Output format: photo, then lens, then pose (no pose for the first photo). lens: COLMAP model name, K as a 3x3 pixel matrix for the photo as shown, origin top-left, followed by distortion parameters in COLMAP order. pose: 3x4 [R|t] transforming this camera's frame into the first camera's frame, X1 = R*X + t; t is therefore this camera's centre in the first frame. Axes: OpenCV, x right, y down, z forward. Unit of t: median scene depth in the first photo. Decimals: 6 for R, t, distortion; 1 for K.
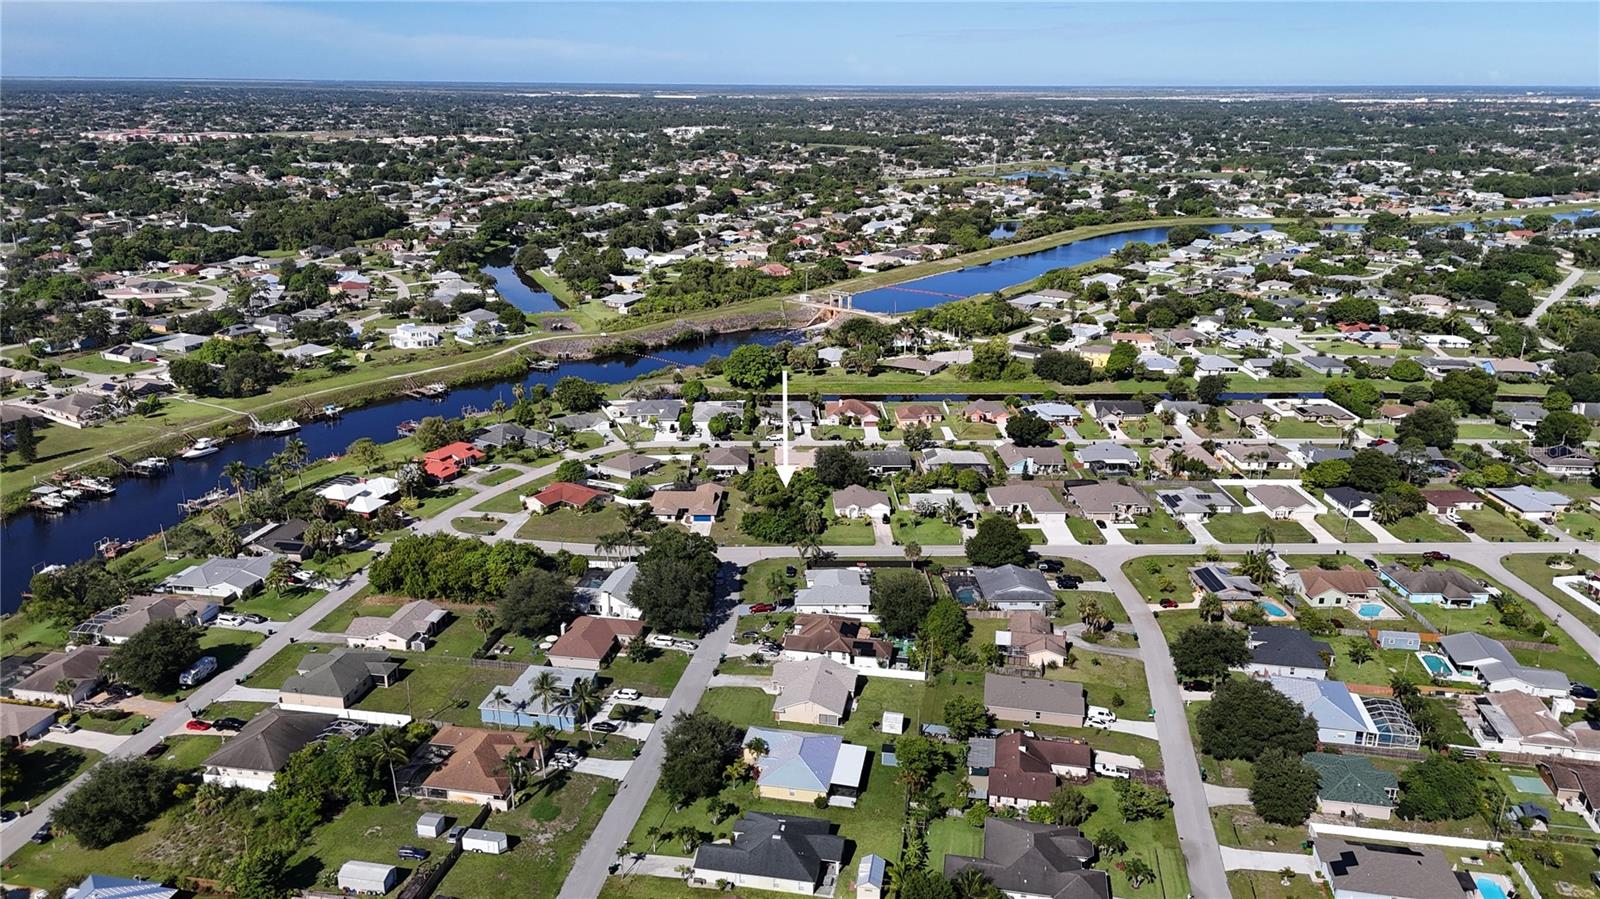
lens RADIAL K [[1170.9, 0, 799.6], [0, 1170.9, 458.0], [0, 0, 1]] dist [0.085271, -0.099181]
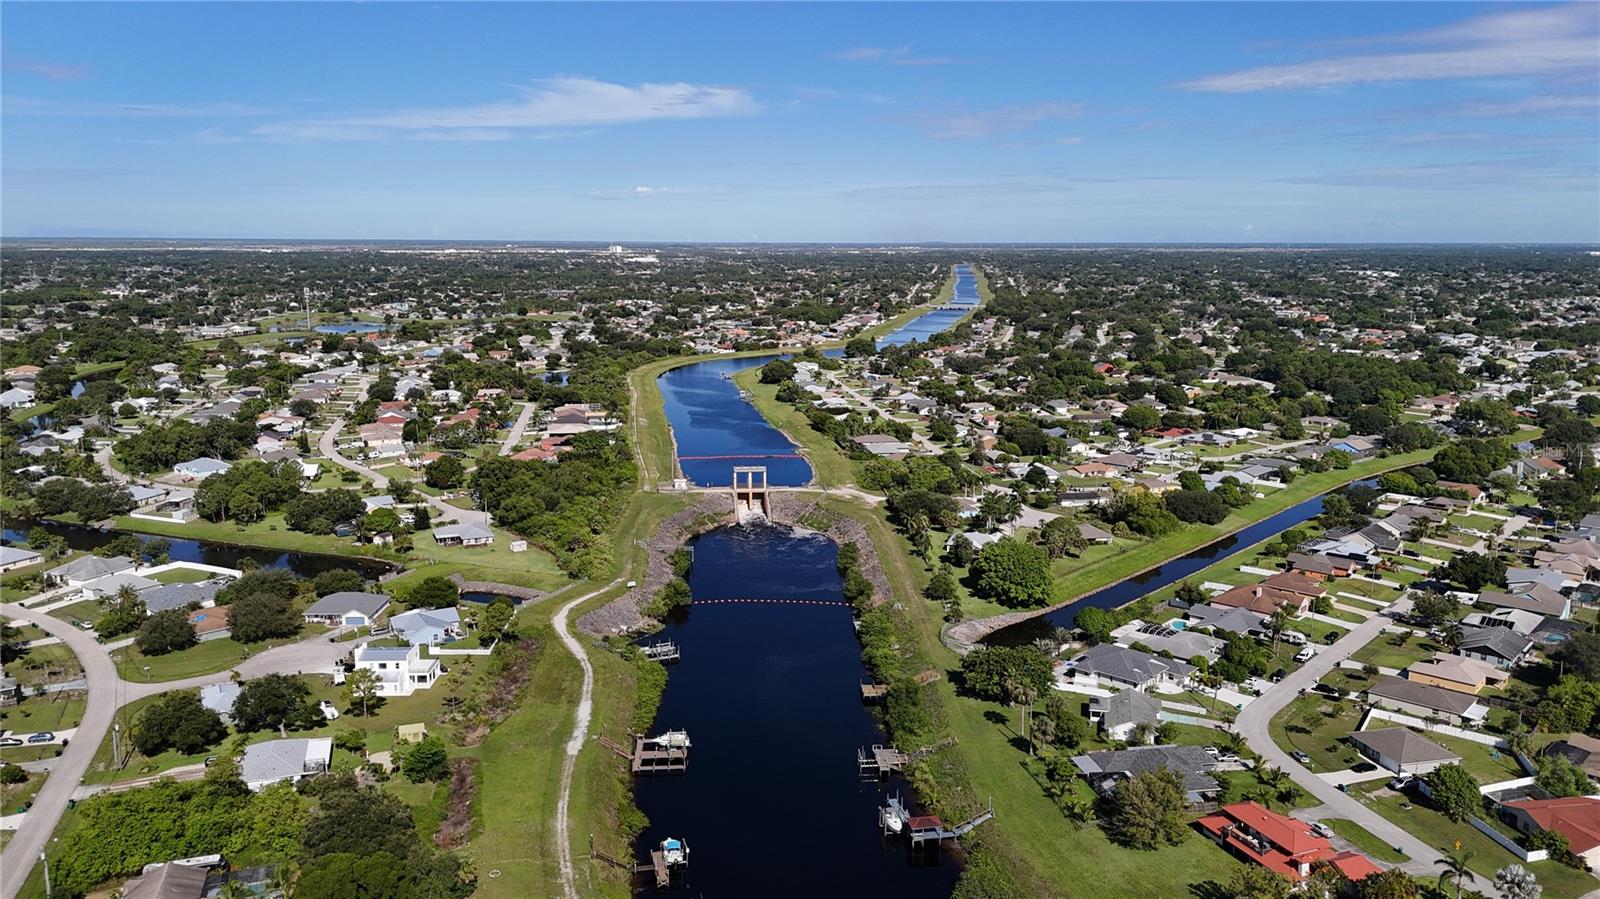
lens RADIAL K [[1170.9, 0, 799.6], [0, 1170.9, 458.0], [0, 0, 1]] dist [0.085271, -0.099181]
pose [[0.696854, -0.135056, 0.704382, -0.703632], [0.219386, 0.975175, -0.030064, -0.174558], [-0.682835, 0.175482, 0.709184, 0.648399]]
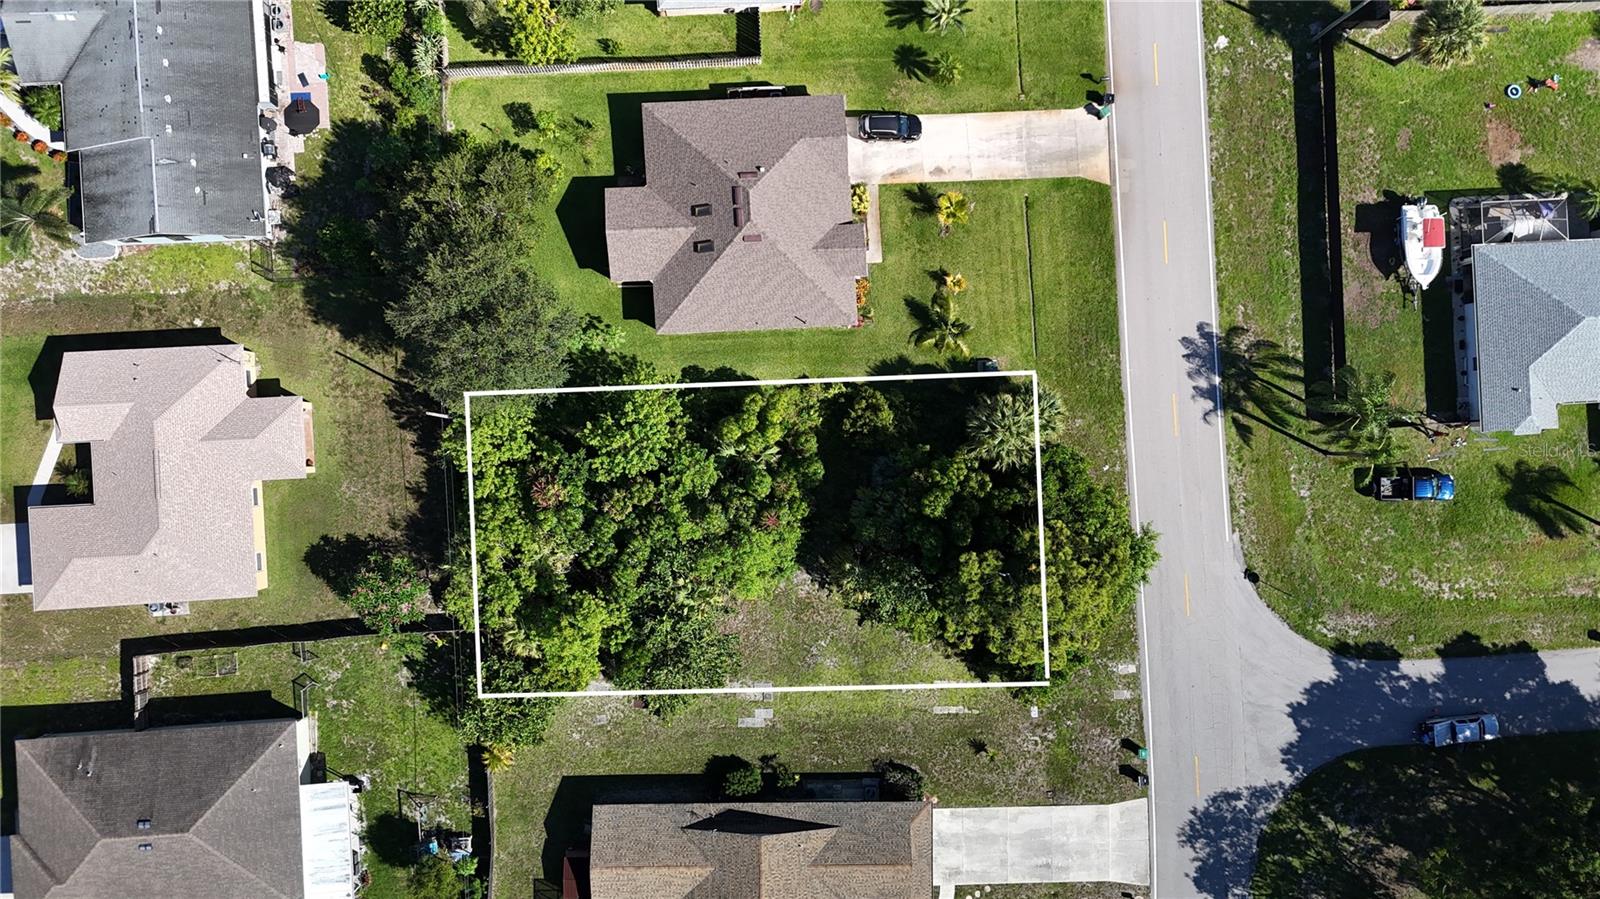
lens RADIAL K [[1161.4, 0, 800.9], [0, 1161.4, 483.2], [0, 0, 1]] dist [0.069259, -0.066791]
pose [[-0.024492, -0.999675, -0.007135, -0.000728], [0.272403, -0.013541, 0.962088, -0.152661], [-0.961871, 0.021620, 0.272646, 0.739101]]
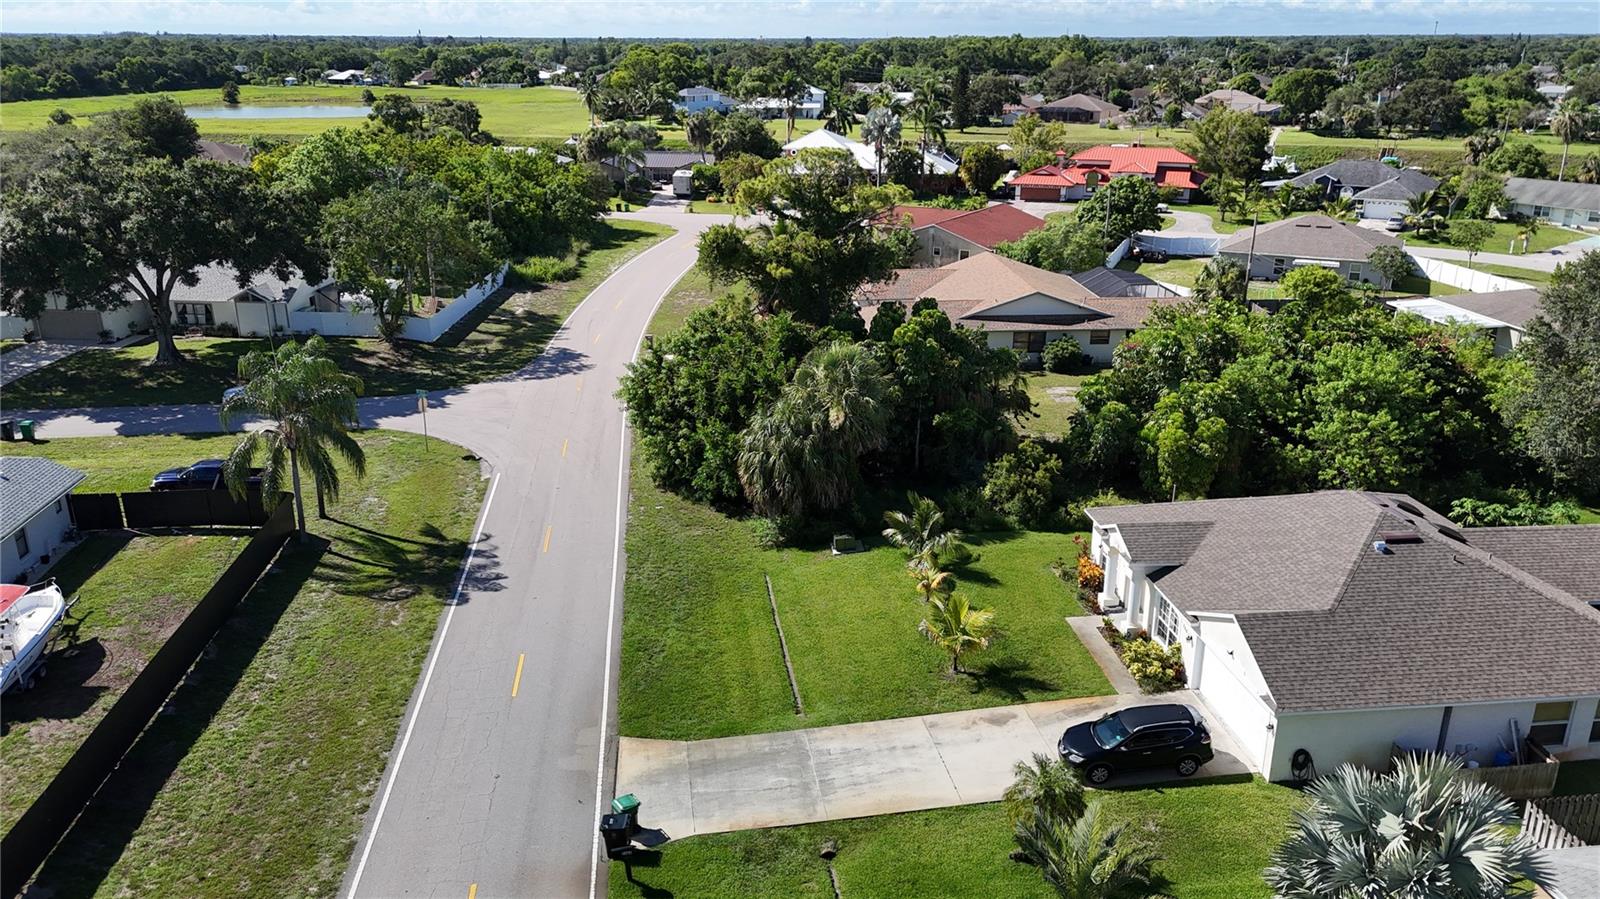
lens RADIAL K [[1181.4, 0, 800.0], [0, 1181.4, 449.5], [0, 0, 1]] dist [0.064841, -0.065107]
pose [[0.084743, 0.321061, -0.943259, 0.129697], [-0.304101, 0.909832, 0.282362, 0.004060], [0.948863, 0.262918, 0.174737, 0.733029]]
